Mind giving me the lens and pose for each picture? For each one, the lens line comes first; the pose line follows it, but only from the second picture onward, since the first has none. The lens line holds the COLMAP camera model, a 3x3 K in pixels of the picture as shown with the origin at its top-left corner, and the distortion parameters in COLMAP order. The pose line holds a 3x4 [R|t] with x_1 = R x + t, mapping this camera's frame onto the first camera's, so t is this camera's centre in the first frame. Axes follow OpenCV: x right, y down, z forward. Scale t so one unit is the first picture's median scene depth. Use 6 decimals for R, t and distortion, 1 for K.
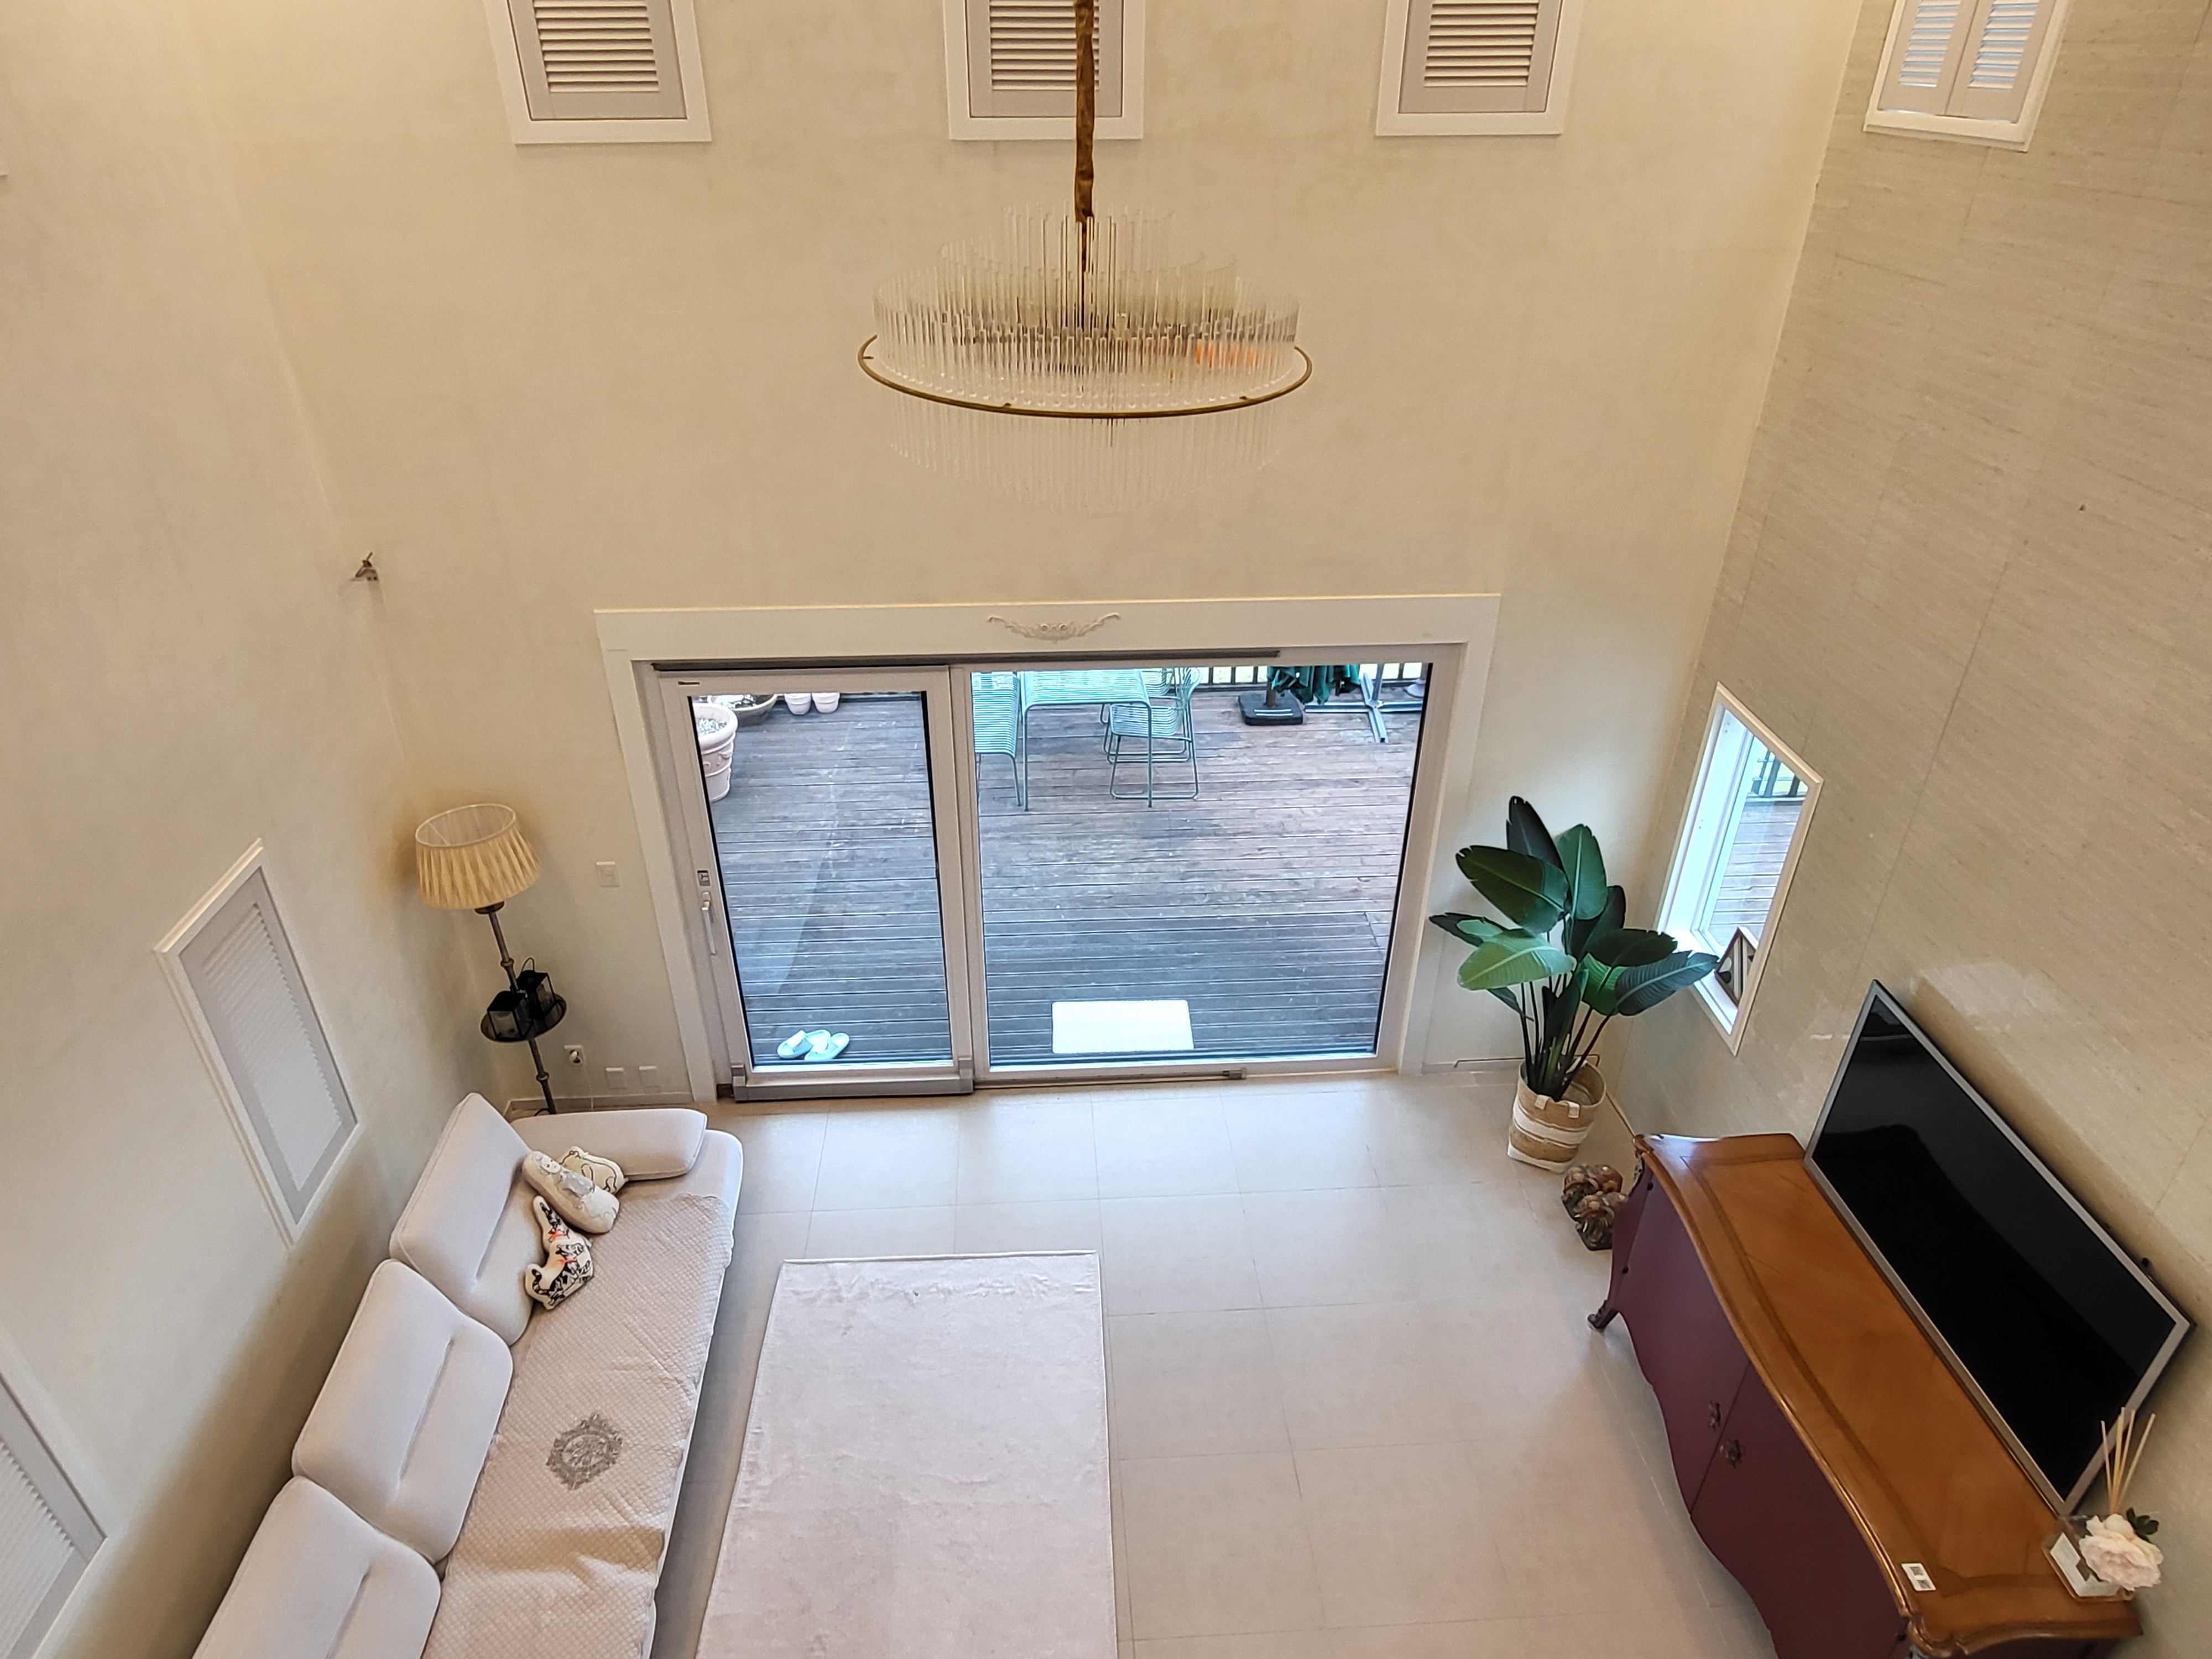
lens RADIAL K [[1333.3, 0, 1100.7], [0, 1333.3, 845.7], [0, 0, 1]] dist [0.000157, 0.001300]
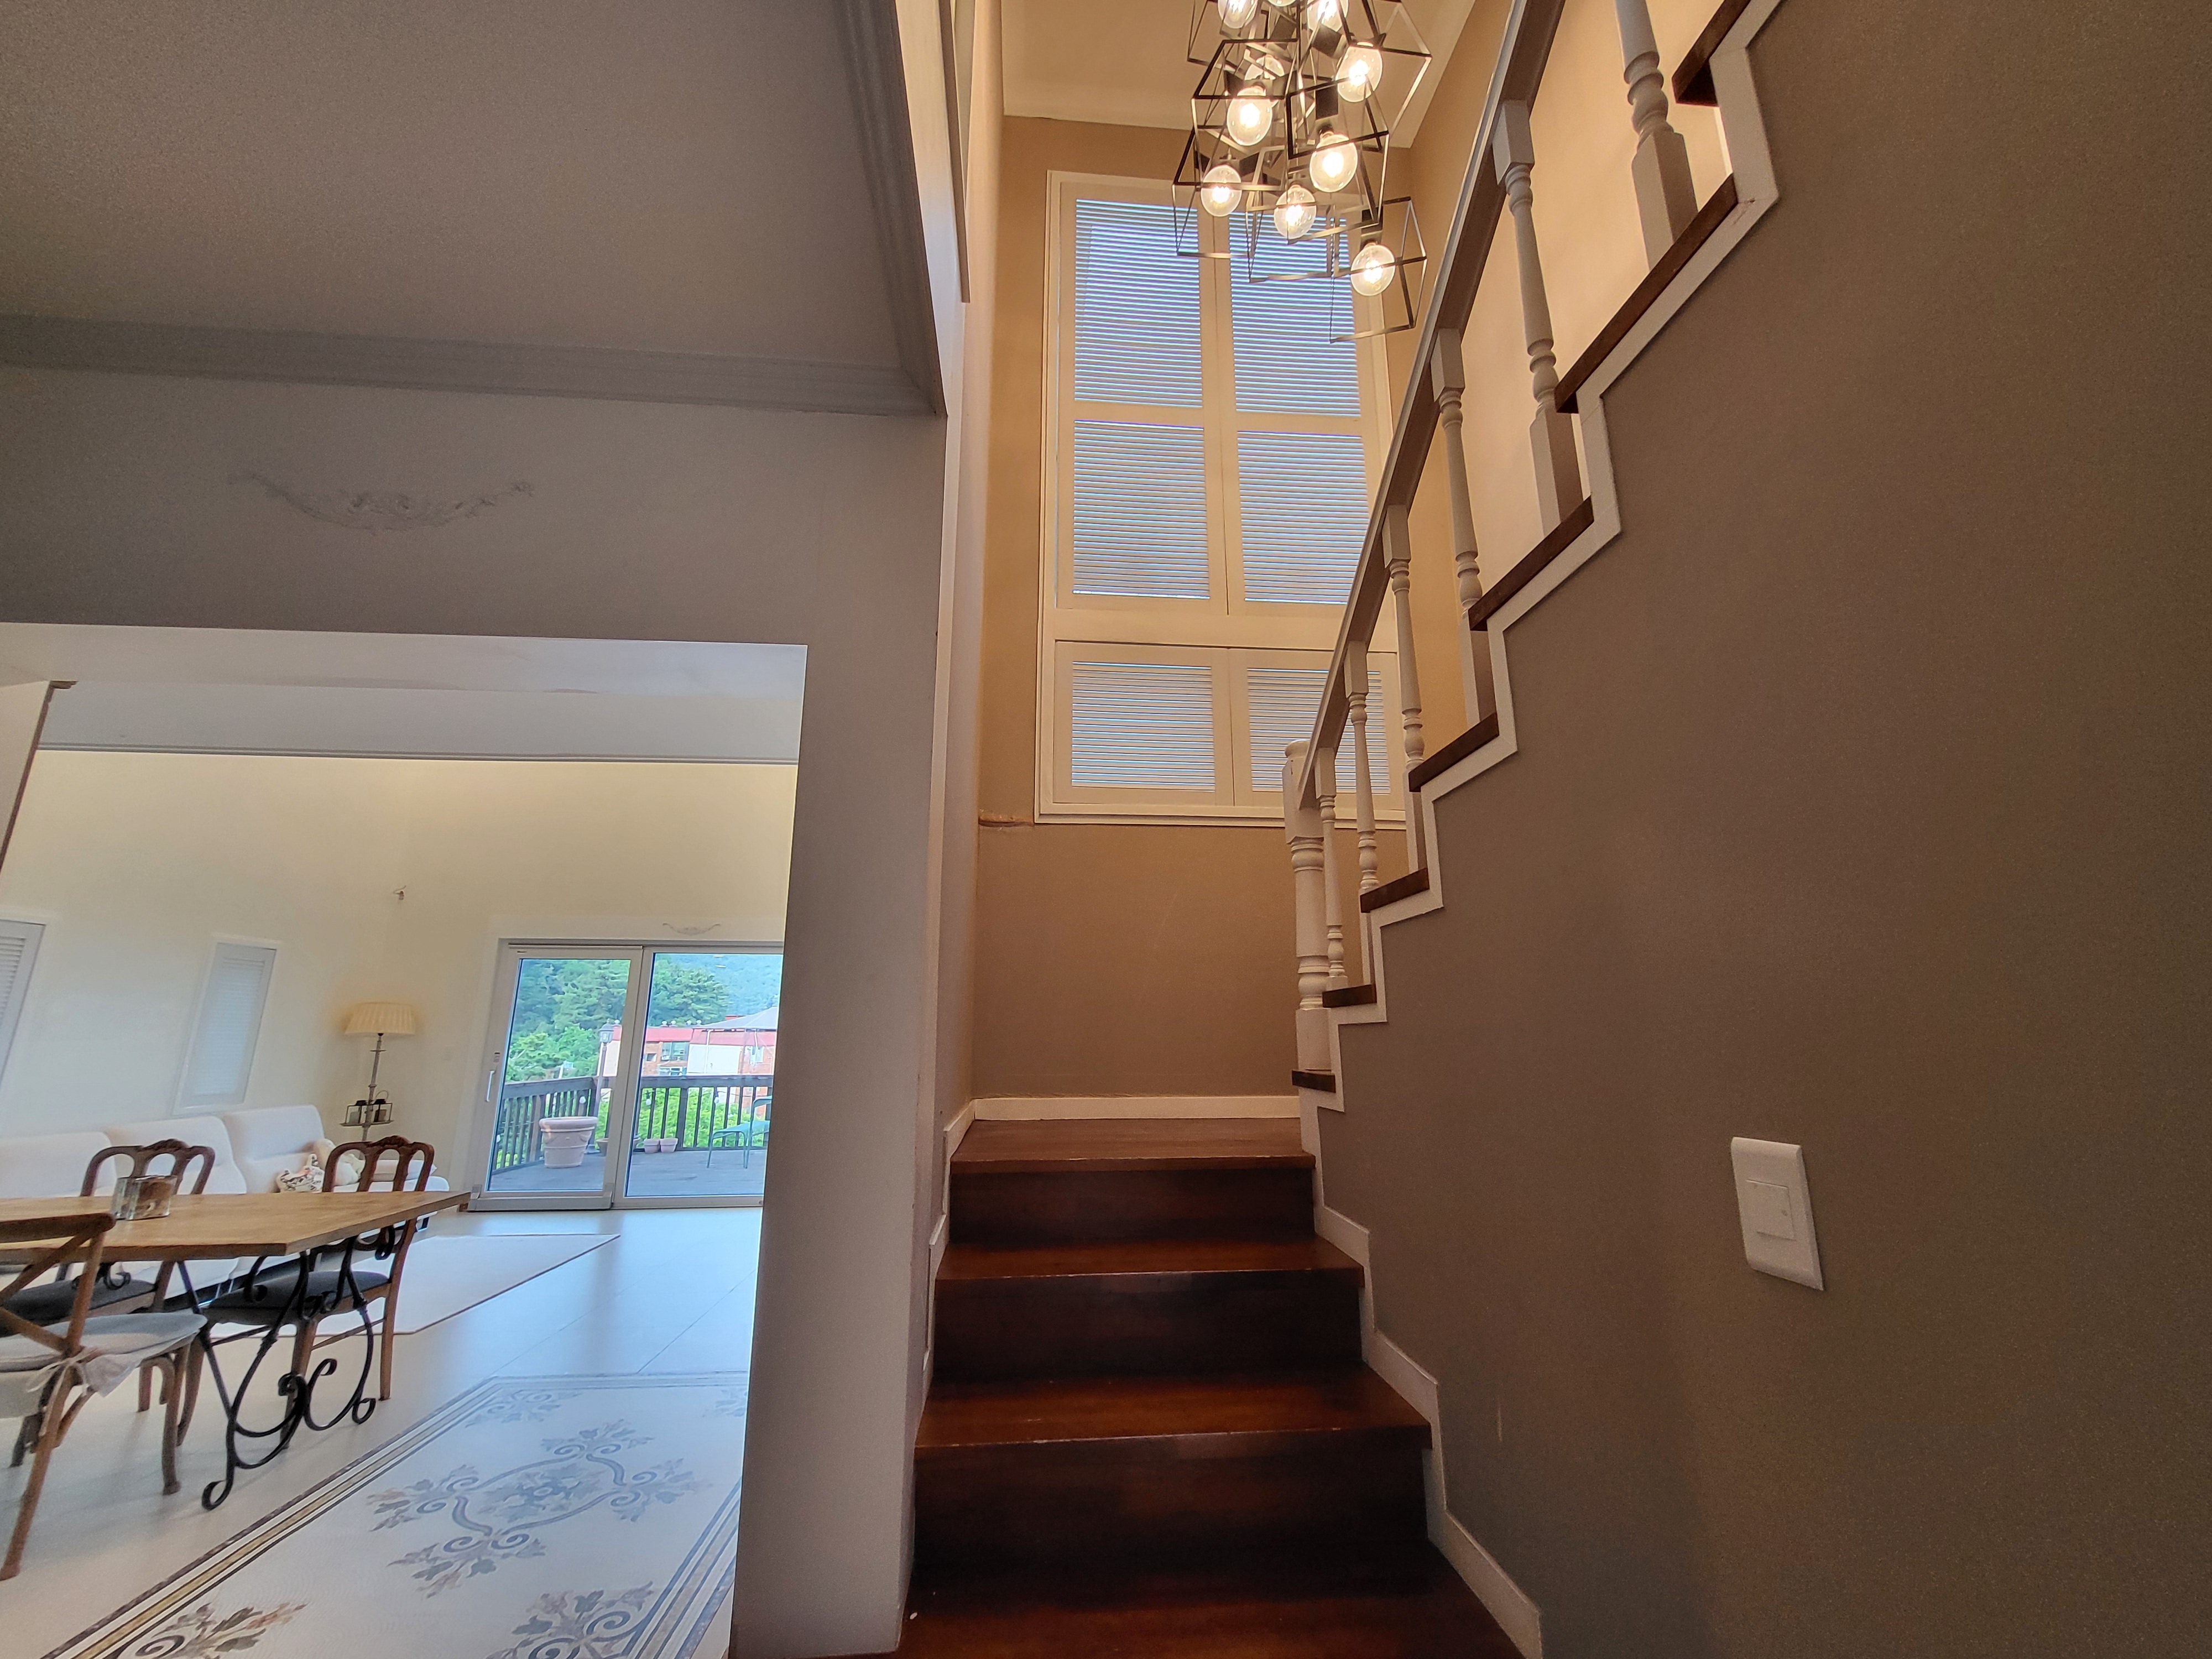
lens RADIAL K [[871.3, 0, 1105.8], [0, 871.3, 837.5], [0, 0, 1]] dist [-0.000954, 0.000672]
pose [[0.999483, 0.004427, 0.031843, 0.651209], [0.019079, 0.715533, -0.698319, 0.813724], [-0.025876, 0.698565, 0.715078, -0.224747]]
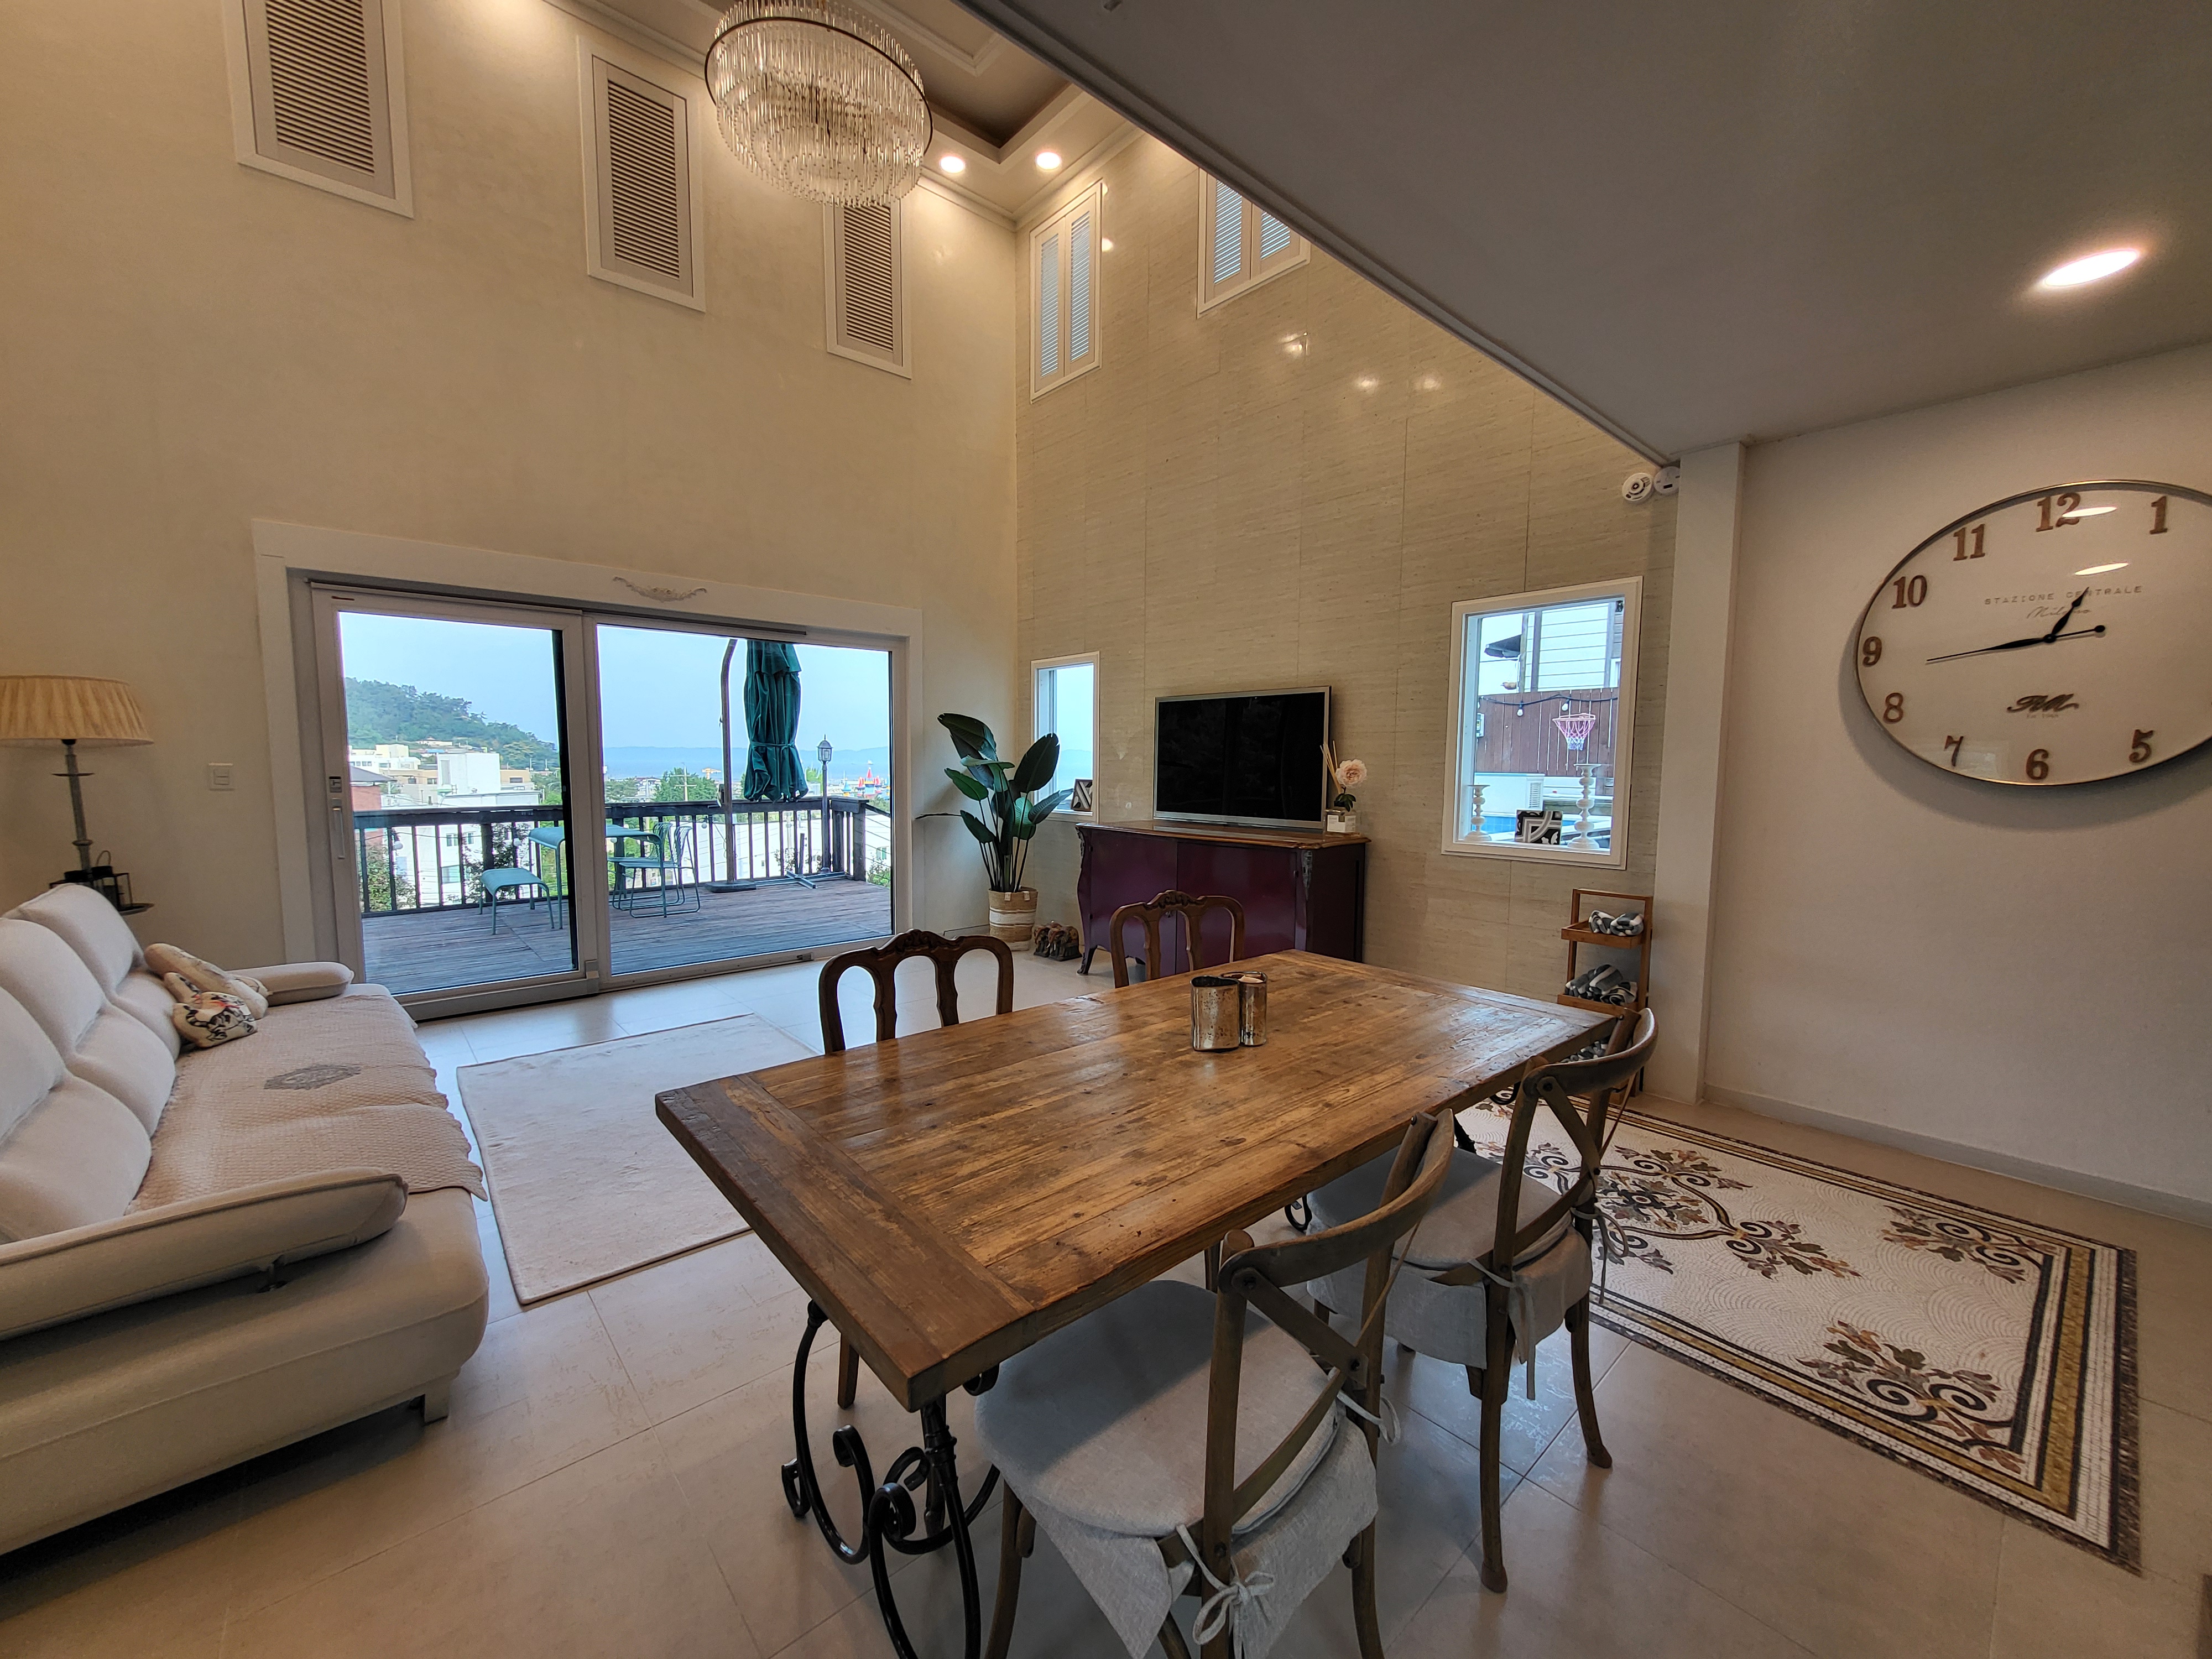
lens RADIAL K [[871.3, 0, 1106.2], [0, 871.3, 841.4], [0, 0, 1]] dist [-0.000954, 0.000672]
pose [[0.785574, -0.055421, 0.616281, -0.269752], [0.318045, 0.890510, -0.325331, 0.590139], [-0.530774, 0.451576, 0.717188, 0.142286]]
